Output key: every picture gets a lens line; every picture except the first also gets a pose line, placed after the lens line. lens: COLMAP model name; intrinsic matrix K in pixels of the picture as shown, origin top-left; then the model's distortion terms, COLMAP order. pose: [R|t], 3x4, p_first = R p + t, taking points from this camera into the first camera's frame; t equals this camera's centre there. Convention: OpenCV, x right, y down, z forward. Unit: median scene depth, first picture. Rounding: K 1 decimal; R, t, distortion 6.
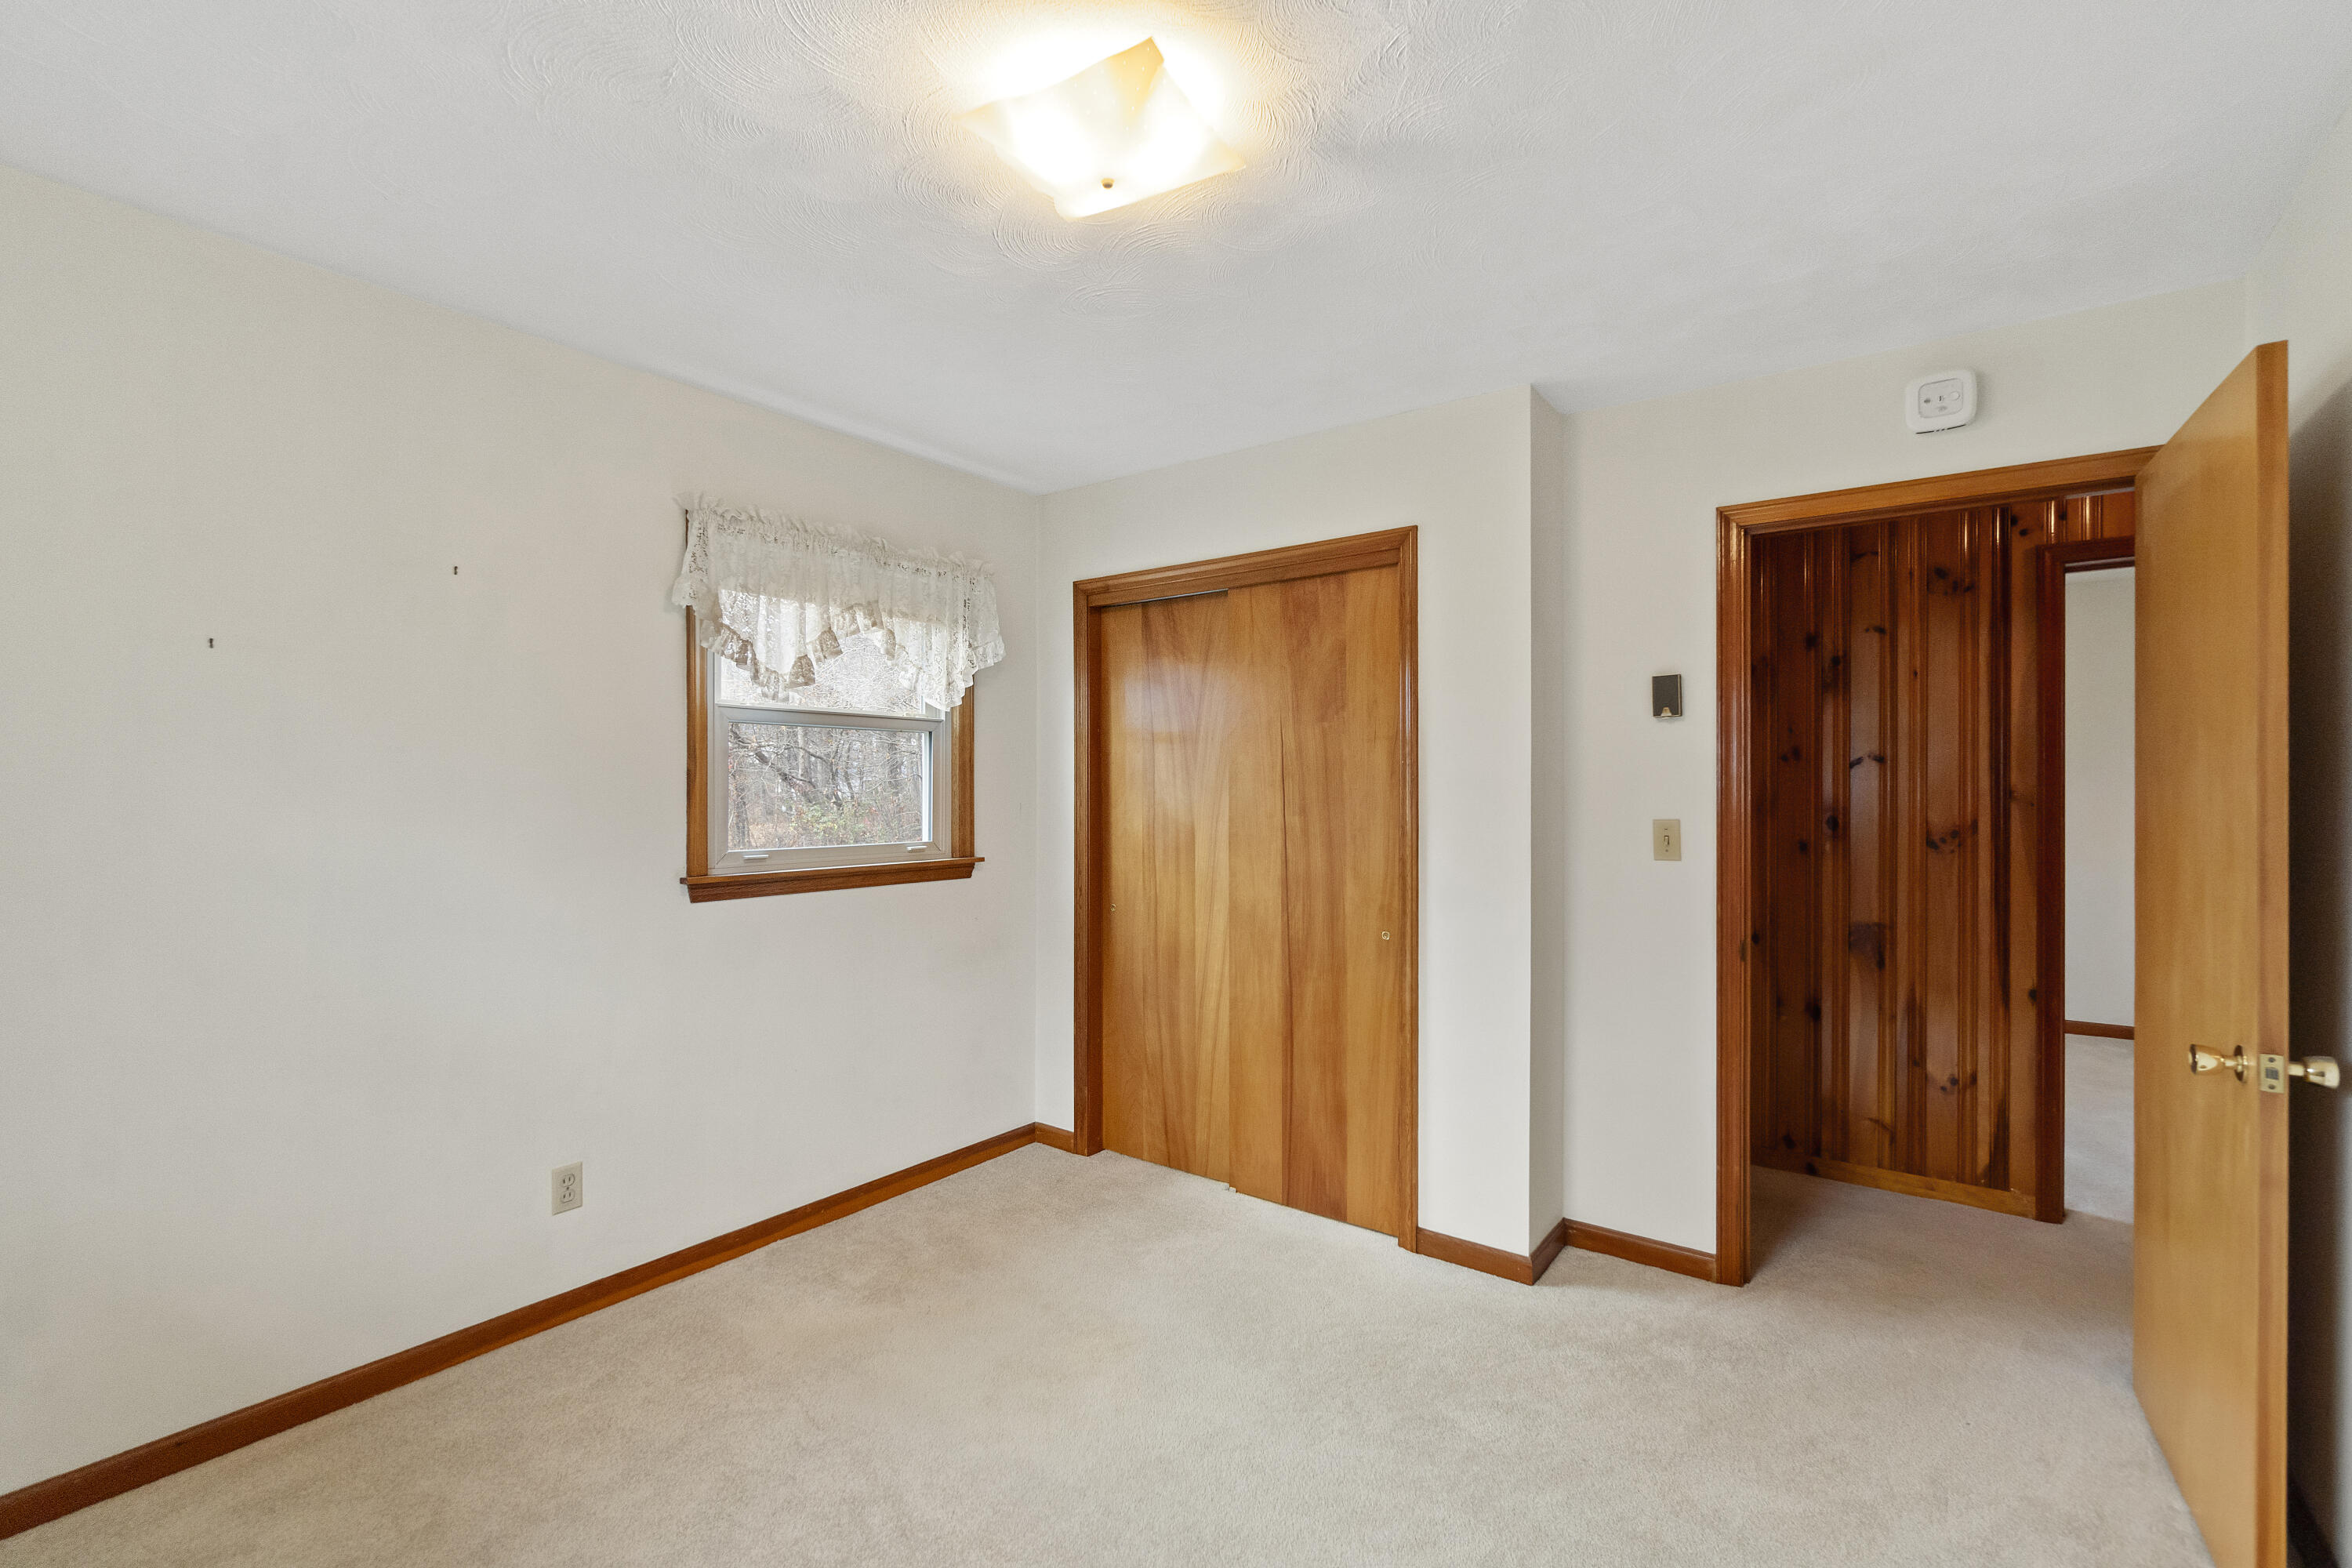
lens RADIAL K [[1021.9, 0, 1173.8], [0, 1021.9, 767.2], [0, 0, 1]] dist [-0.001422, -0.000885]
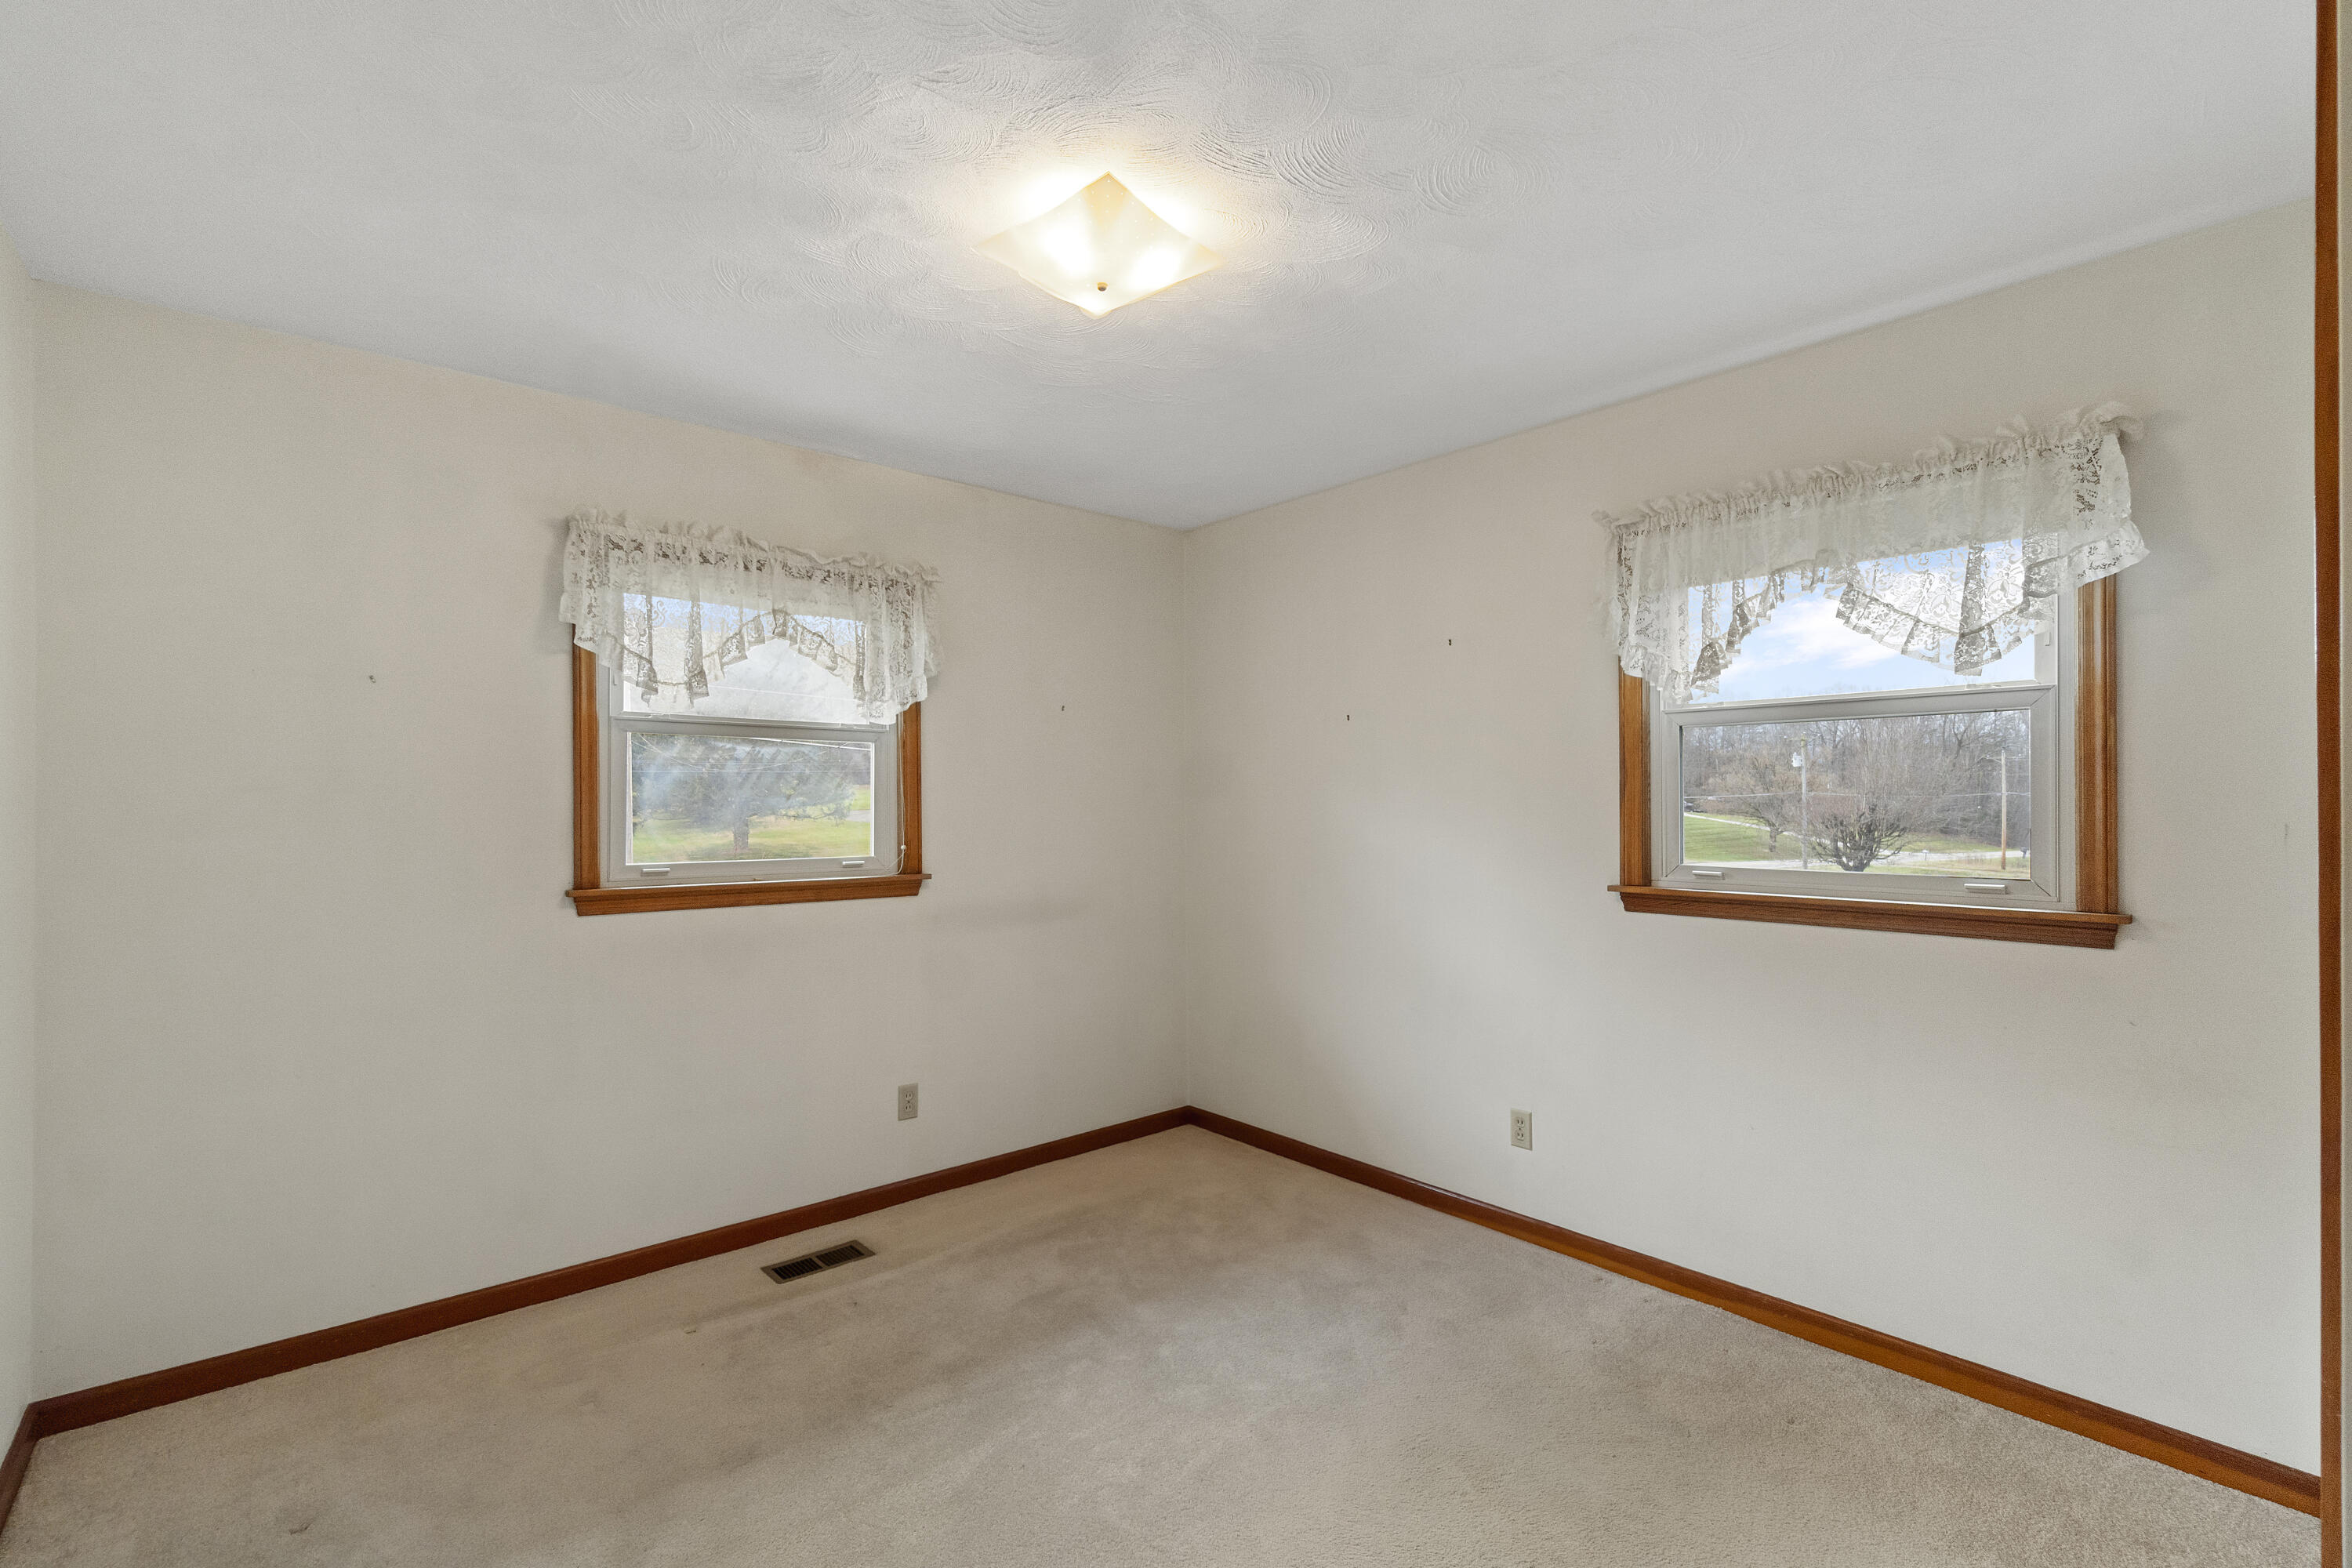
lens RADIAL K [[982.6, 0, 1176.0], [0, 982.6, 784.0], [0, 0, 1]] dist [-0.000670, 0.000166]
pose [[-0.189831, -0.027103, -0.981443, 0.547016], [0.019273, 0.999323, -0.031324, 0.026239], [0.981628, -0.024862, -0.189181, 0.705829]]
